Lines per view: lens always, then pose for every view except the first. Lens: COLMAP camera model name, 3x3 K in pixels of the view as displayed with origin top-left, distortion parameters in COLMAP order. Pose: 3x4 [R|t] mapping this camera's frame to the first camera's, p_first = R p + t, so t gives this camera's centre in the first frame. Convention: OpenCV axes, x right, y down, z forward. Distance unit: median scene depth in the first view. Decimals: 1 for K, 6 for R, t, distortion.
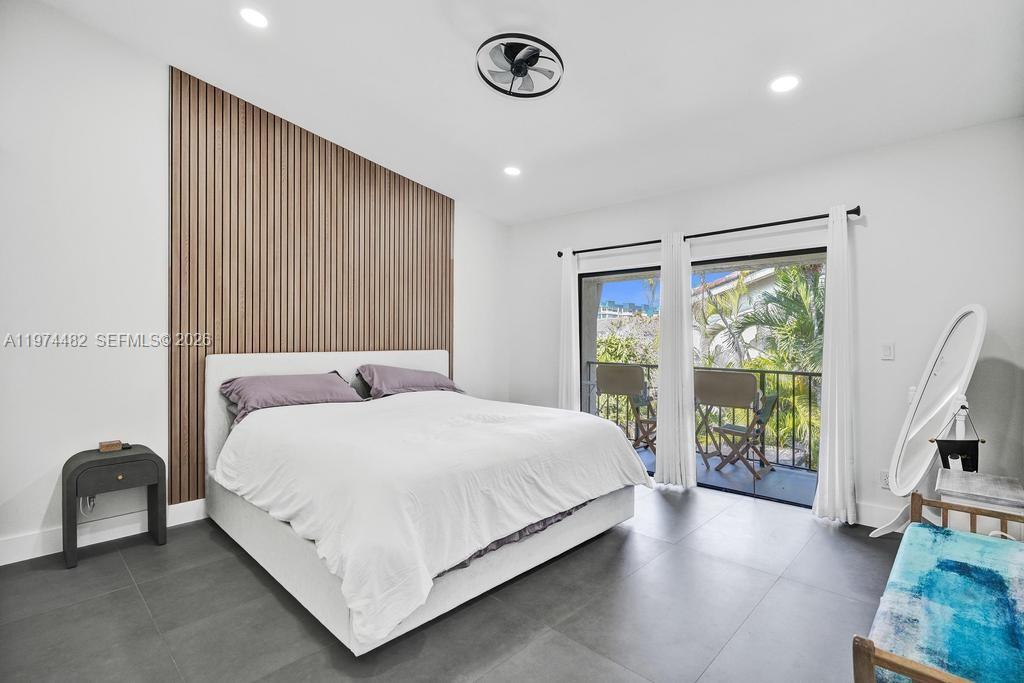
lens RADIAL K [[494.7, 0, 511.7], [0, 494.7, 345.8], [0, 0, 1]] dist [-0.037812, 0.019305]
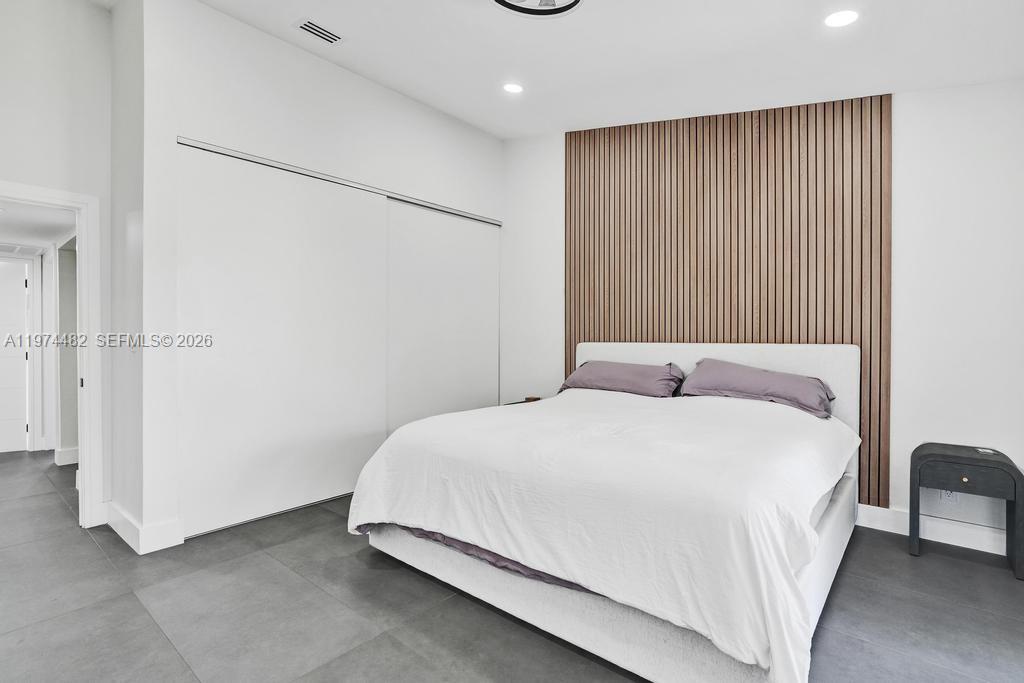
lens RADIAL K [[494.7, 0, 493.9], [0, 494.7, 326.2], [0, 0, 1]] dist [-0.037812, 0.019305]
pose [[0.037533, -0.015062, -0.999182, 0.563632], [-0.003695, 0.999877, -0.015211, -0.004198], [0.999289, 0.004263, 0.037473, 0.624951]]
